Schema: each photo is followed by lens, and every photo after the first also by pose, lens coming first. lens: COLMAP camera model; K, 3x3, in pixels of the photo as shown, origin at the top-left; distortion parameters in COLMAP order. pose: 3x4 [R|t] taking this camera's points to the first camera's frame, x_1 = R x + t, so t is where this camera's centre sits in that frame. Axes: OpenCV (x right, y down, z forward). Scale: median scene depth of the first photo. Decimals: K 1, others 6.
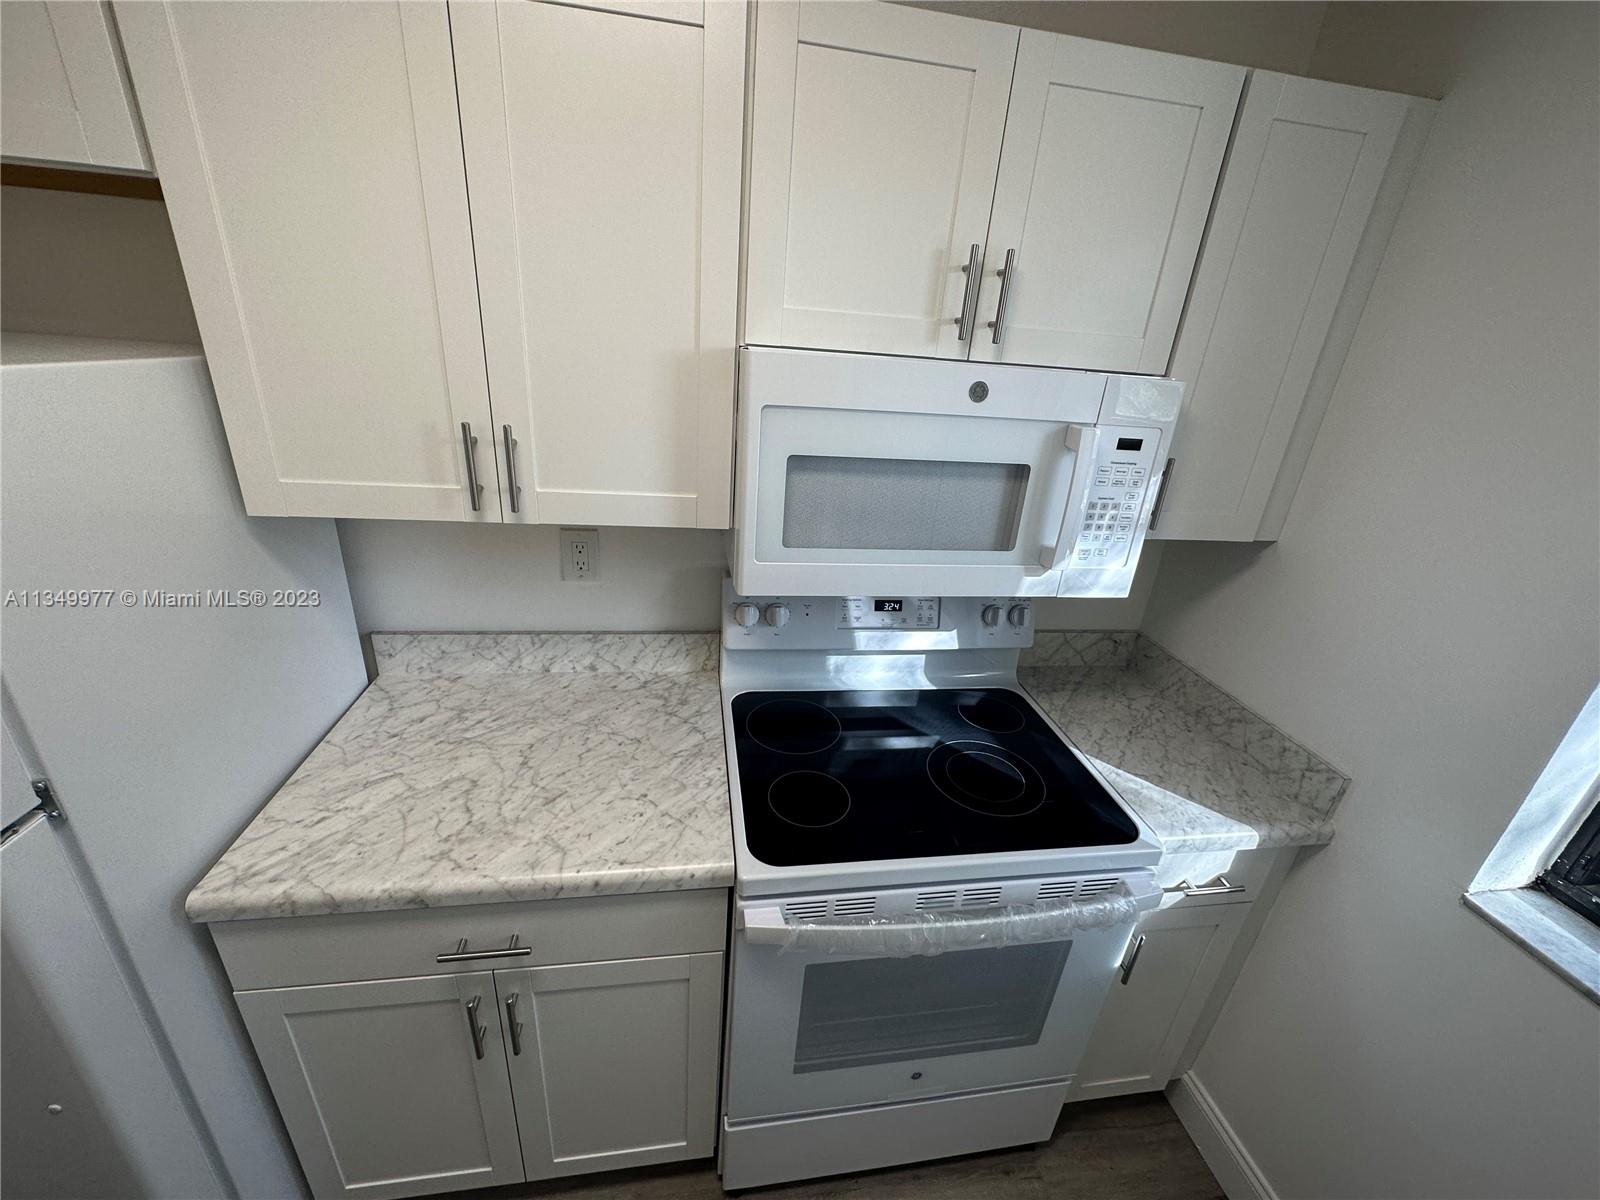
lens RADIAL K [[637.1, 0, 799.3], [0, 637.1, 596.4], [0, 0, 1]] dist [-0.000862, -0.000016]
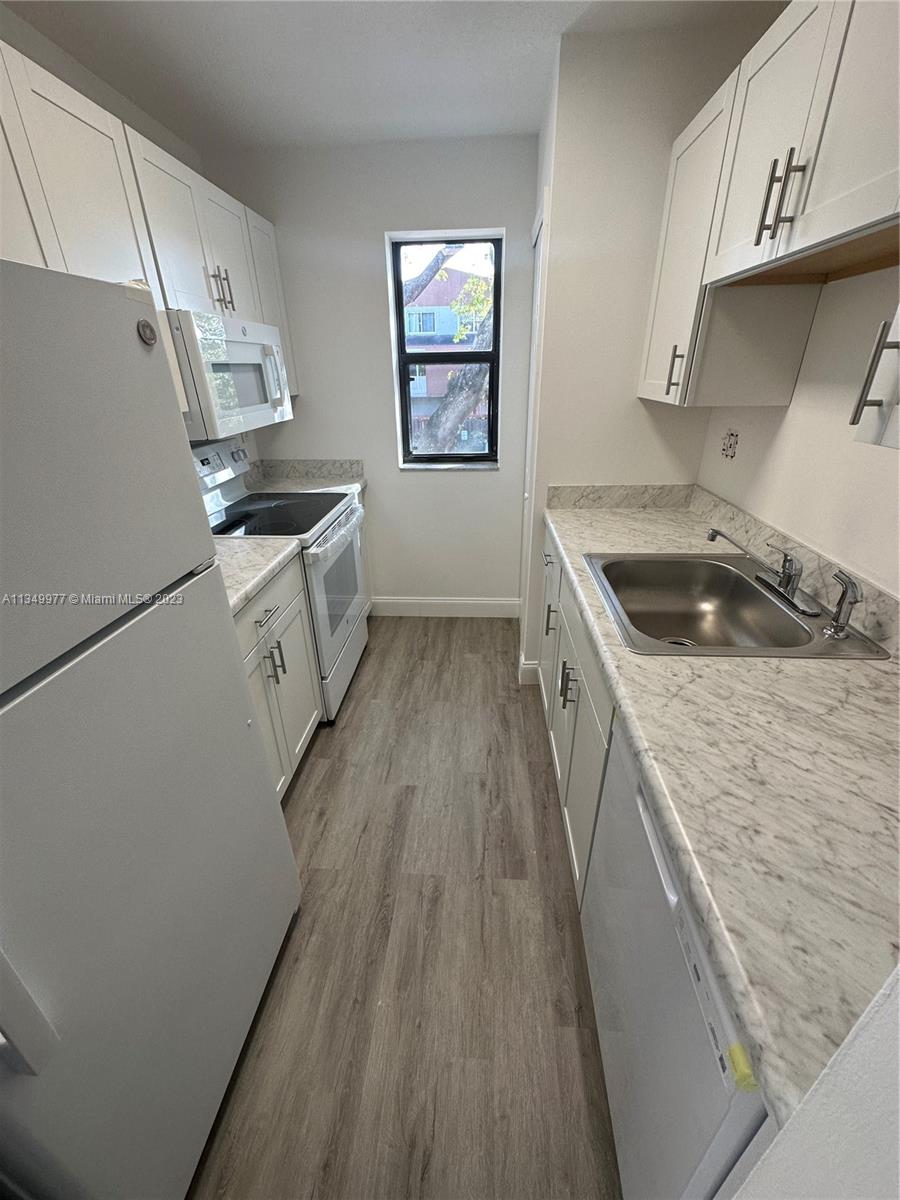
lens RADIAL K [[477.8, 0, 451.0], [0, 477.8, 601.4], [0, 0, 1]] dist [-0.000862, -0.000016]
pose [[0.221641, -0.497619, 0.838600, -1.225595], [0.403367, 0.829750, 0.385758, 0.118135], [-0.887789, 0.252764, 0.384630, -0.114000]]
